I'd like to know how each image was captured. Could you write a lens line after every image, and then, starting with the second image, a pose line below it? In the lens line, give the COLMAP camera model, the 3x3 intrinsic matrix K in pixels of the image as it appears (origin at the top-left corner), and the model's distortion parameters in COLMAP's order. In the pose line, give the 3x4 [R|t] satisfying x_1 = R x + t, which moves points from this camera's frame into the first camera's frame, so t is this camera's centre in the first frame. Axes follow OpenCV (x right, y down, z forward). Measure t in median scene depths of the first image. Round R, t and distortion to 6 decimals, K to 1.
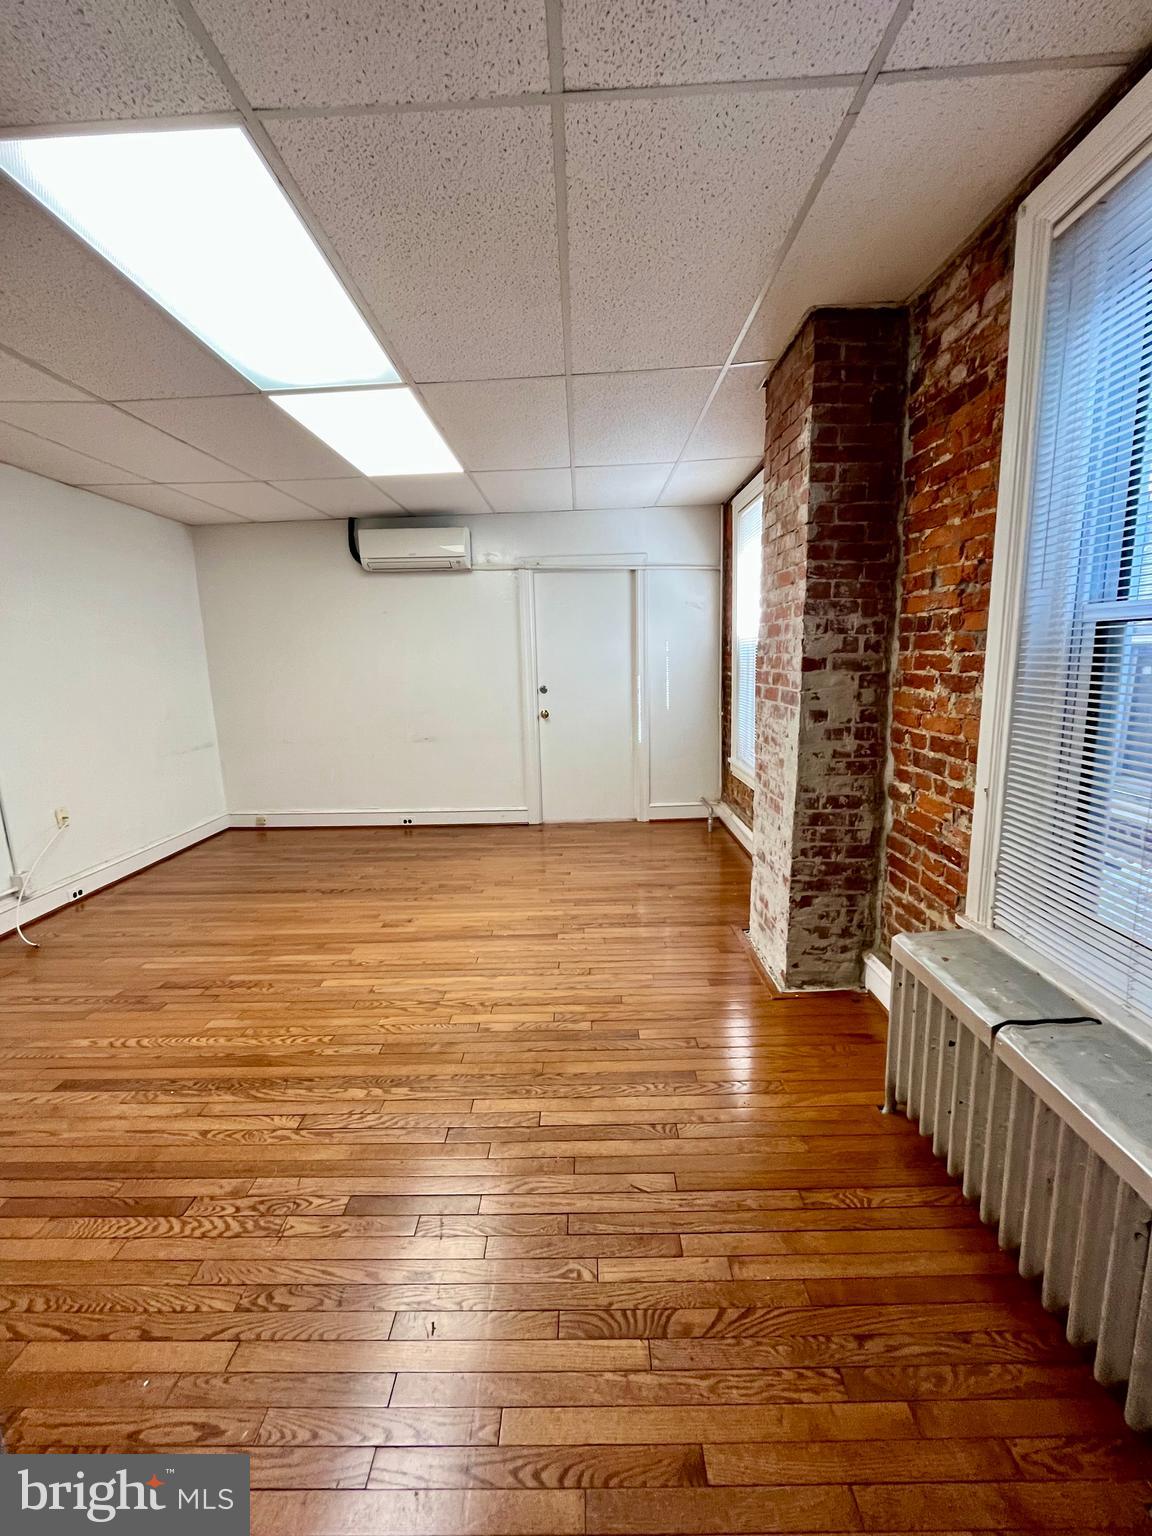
lens RADIAL K [[623.3, 0, 579.2], [0, 623.3, 768.9], [0, 0, 1]] dist [-0.002738, -0.000565]
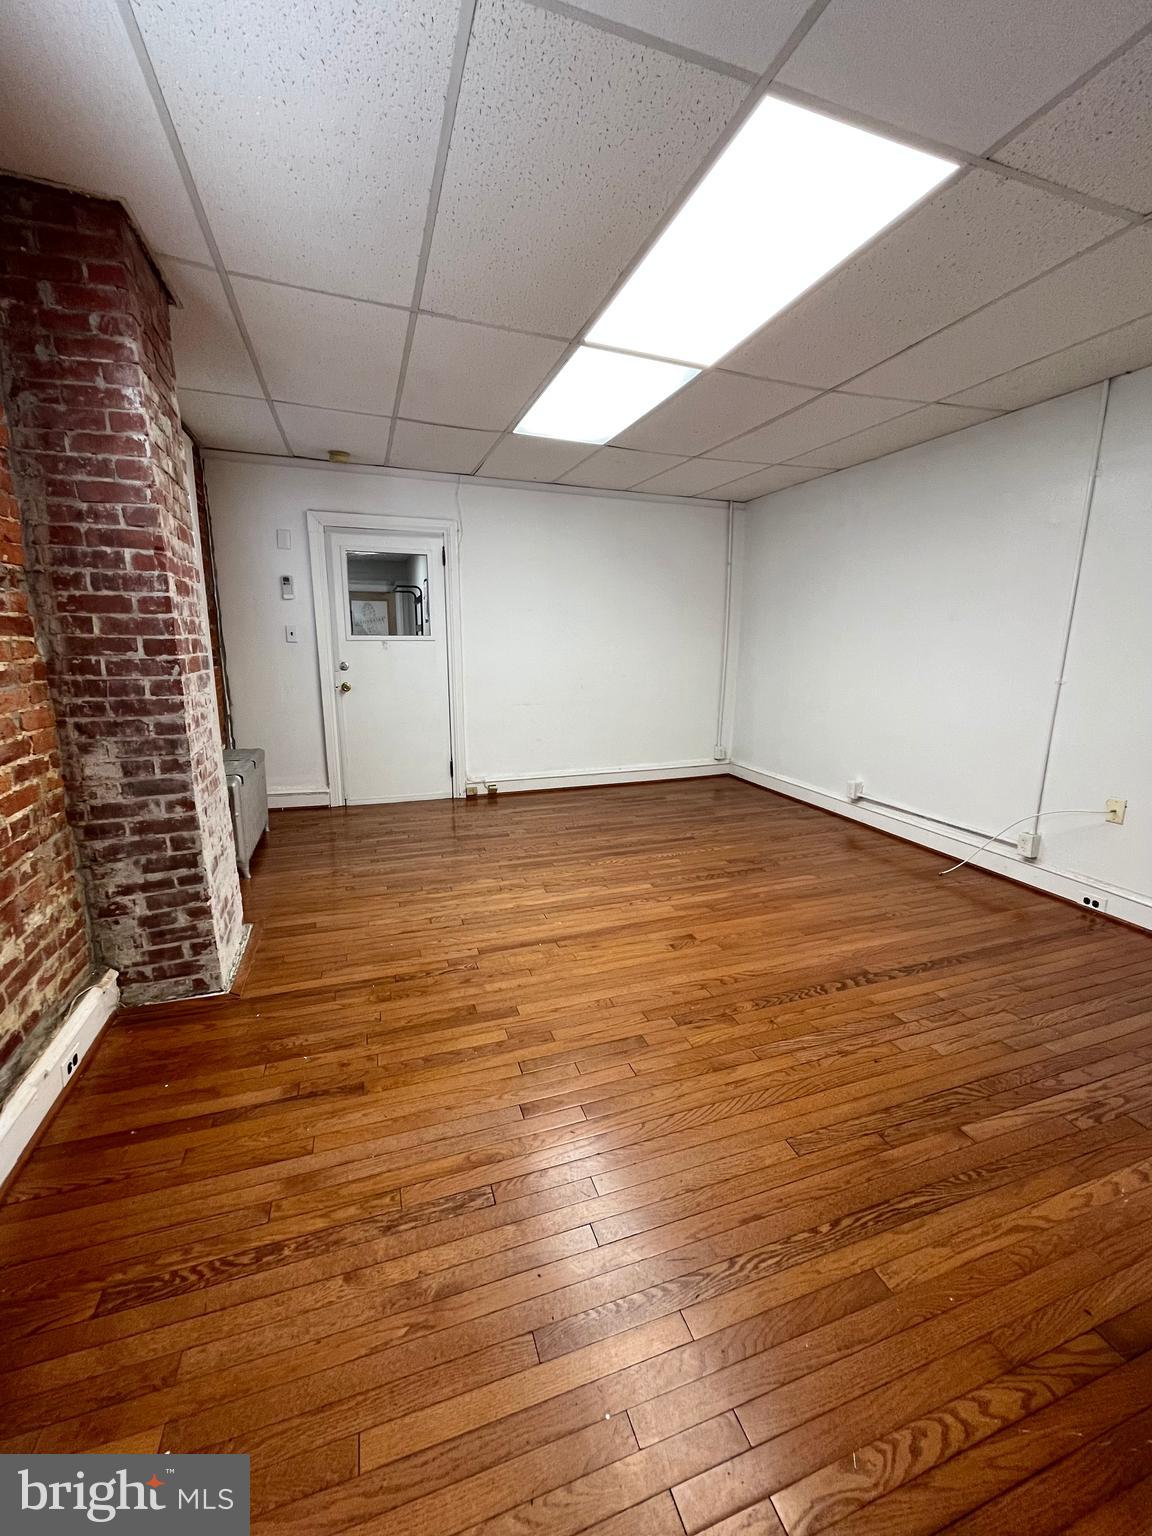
lens RADIAL K [[623.3, 0, 579.2], [0, 623.3, 768.9], [0, 0, 1]] dist [-0.002738, -0.000565]
pose [[-0.942705, 0.086637, -0.322183, 0.116264], [-0.042536, 0.926603, 0.373628, -0.379539], [0.330906, 0.365926, -0.869827, 2.277276]]
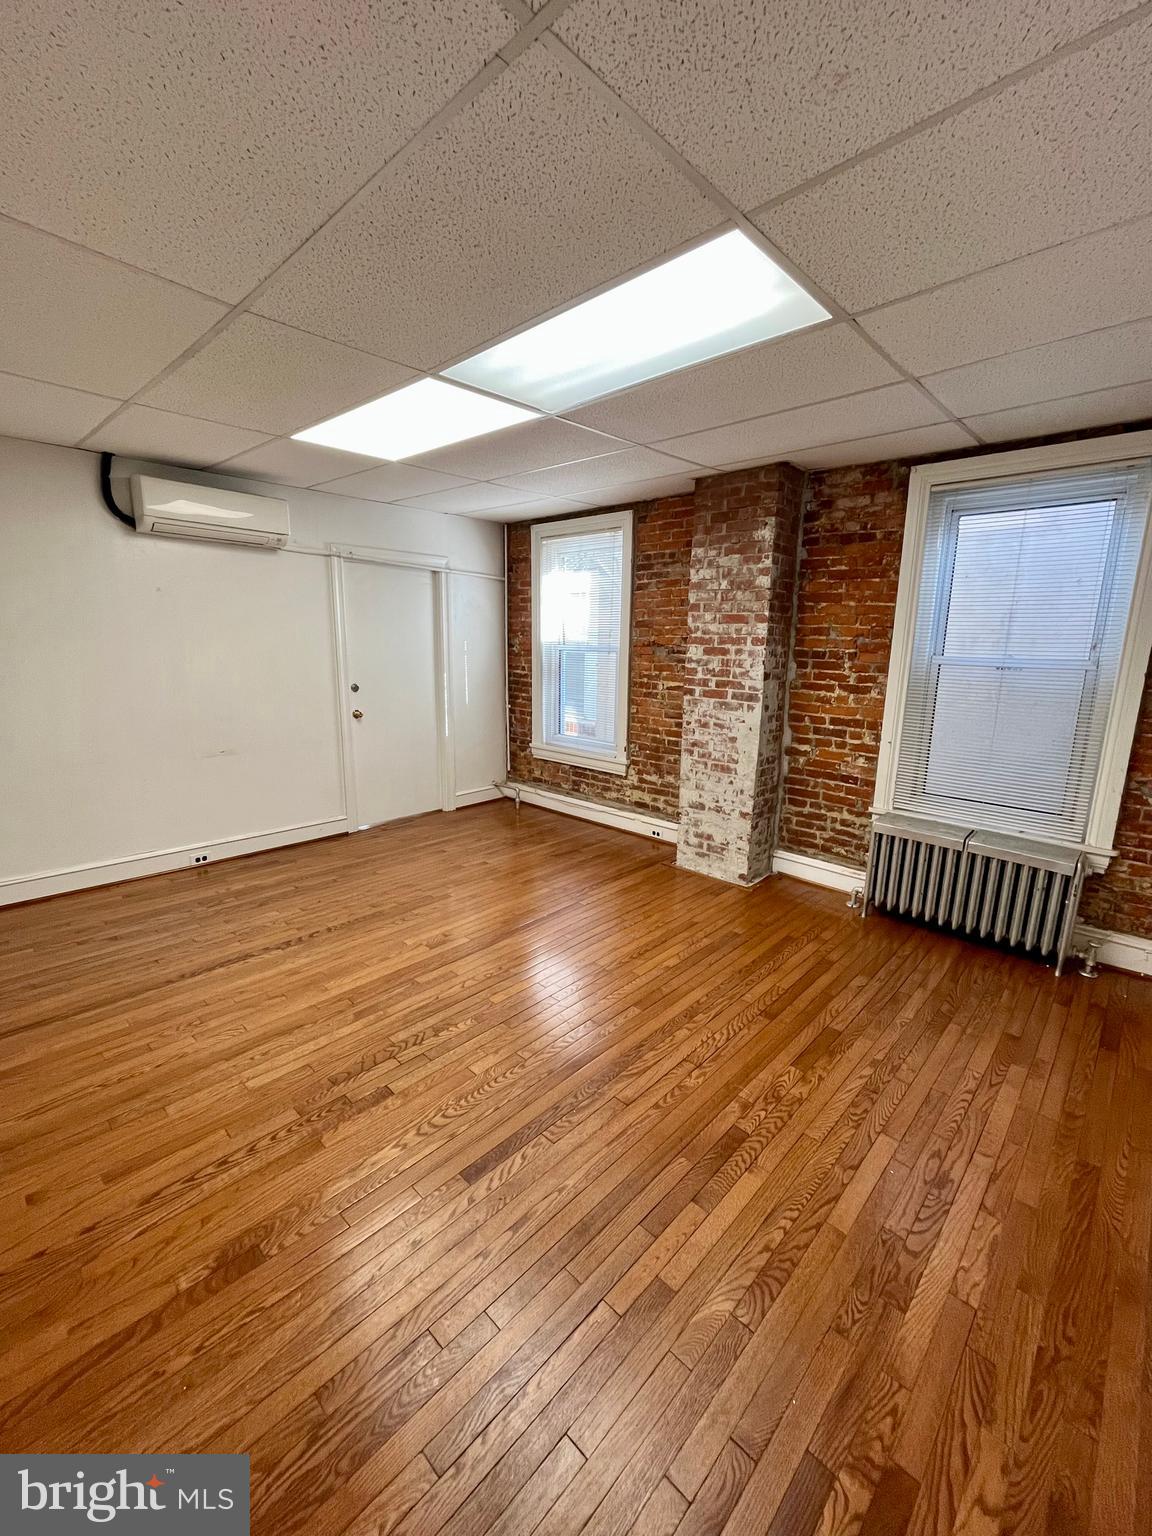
lens RADIAL K [[623.3, 0, 579.2], [0, 623.3, 768.9], [0, 0, 1]] dist [-0.002738, -0.000565]
pose [[0.680460, -0.111618, 0.724235, -1.158921], [0.092465, 0.993510, 0.066242, -0.082822], [-0.726928, 0.021891, 0.686364, 0.258862]]
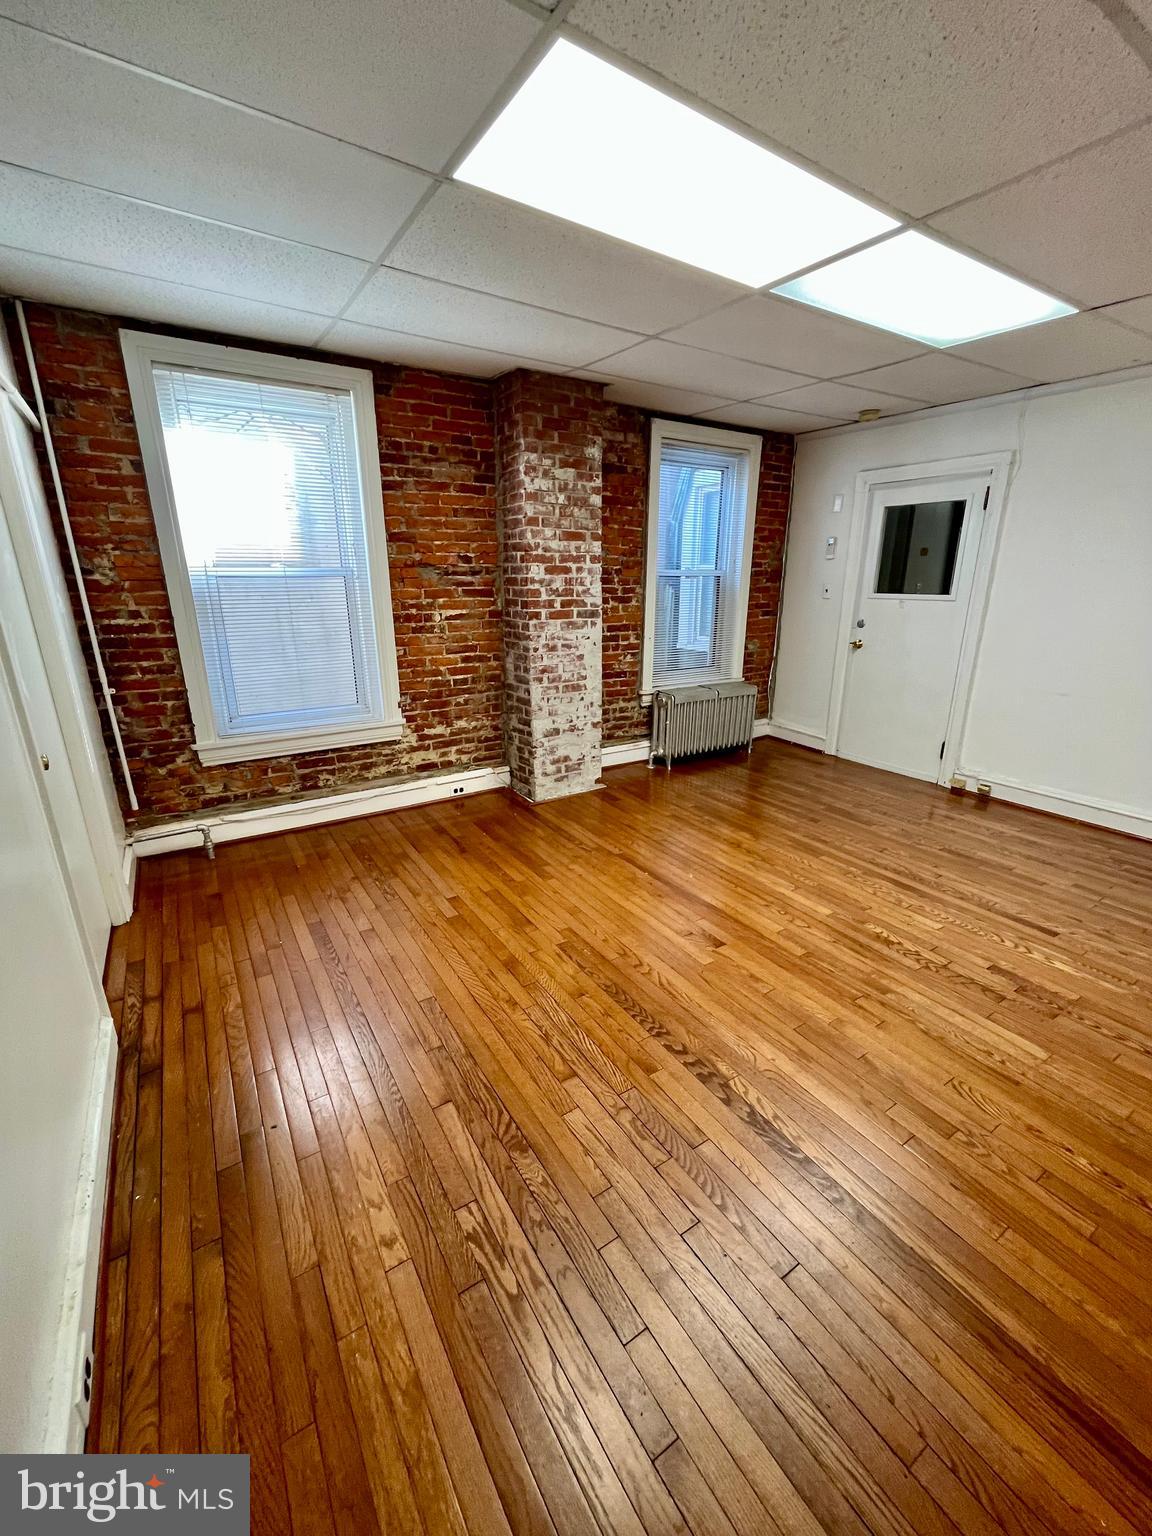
lens RADIAL K [[623.3, 0, 579.2], [0, 623.3, 768.9], [0, 0, 1]] dist [-0.002738, -0.000565]
pose [[-0.542560, -0.227831, 0.808531, -1.126308], [0.159606, 0.917023, 0.365505, -0.364896], [-0.824715, 0.327355, -0.461177, 2.032027]]
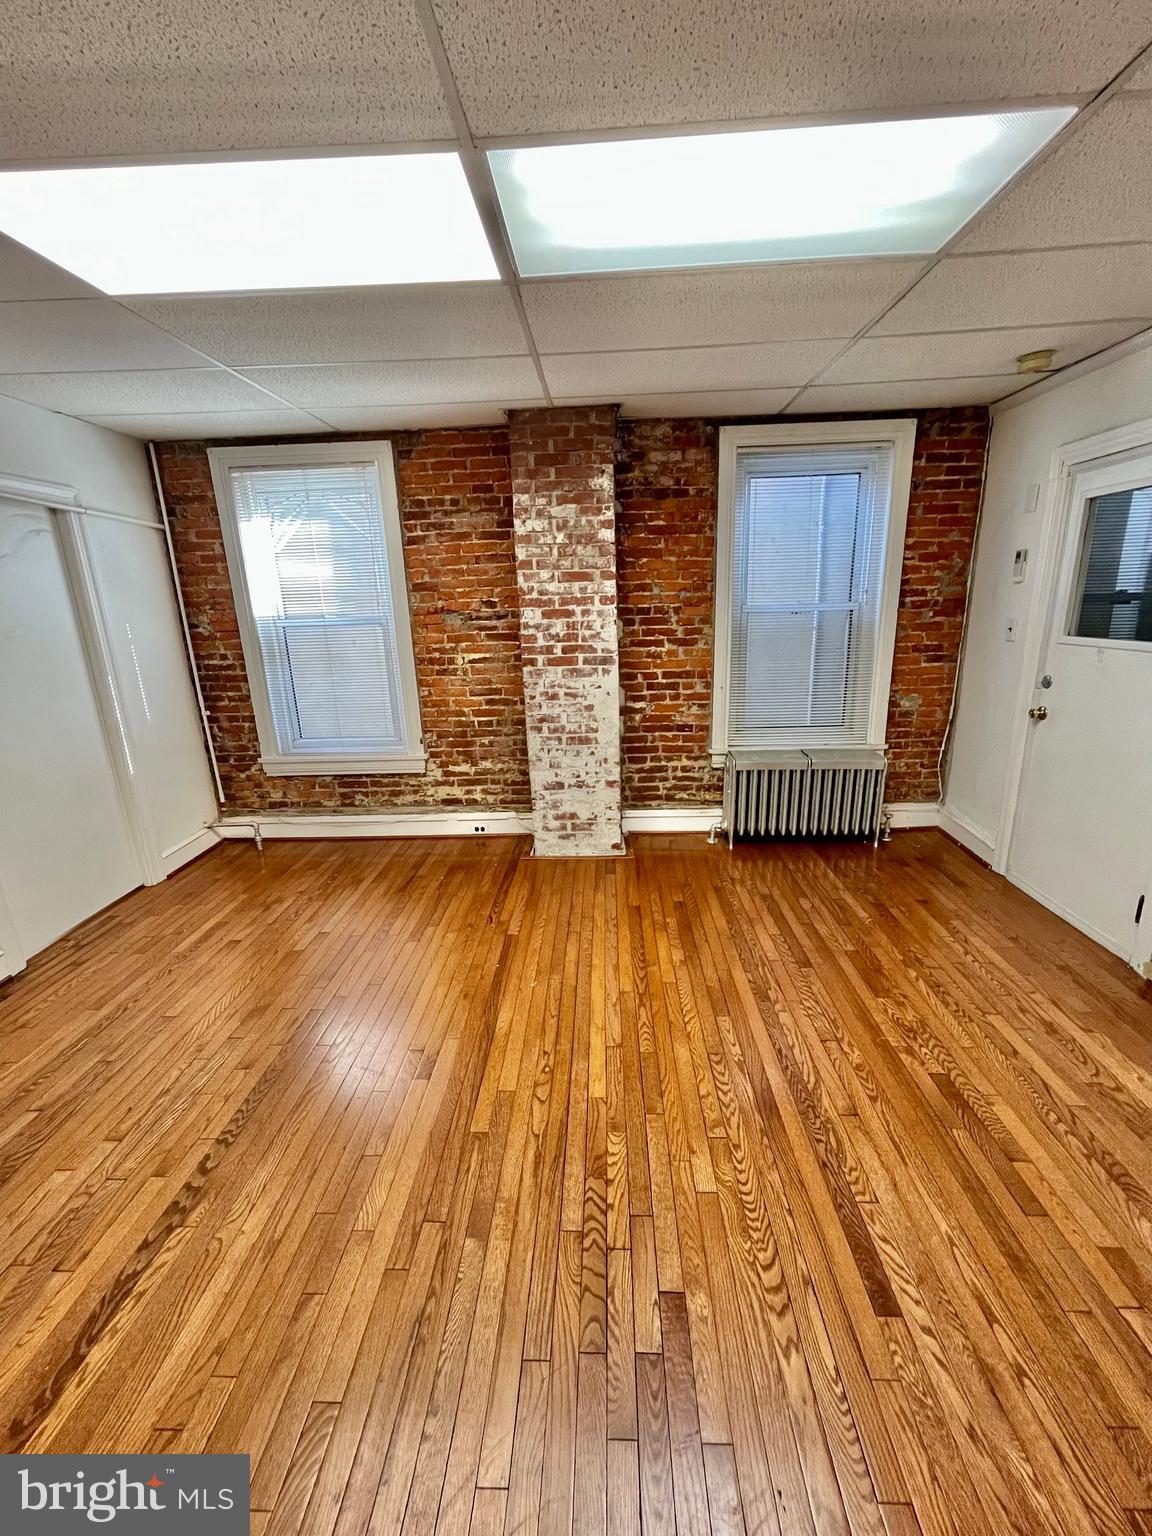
lens RADIAL K [[623.3, 0, 579.2], [0, 623.3, 768.9], [0, 0, 1]] dist [-0.002738, -0.000565]
pose [[0.034330, -0.240025, 0.970160, -1.212003], [0.204691, 0.951842, 0.228250, -0.229942], [-0.978224, 0.190747, 0.081808, 1.041840]]
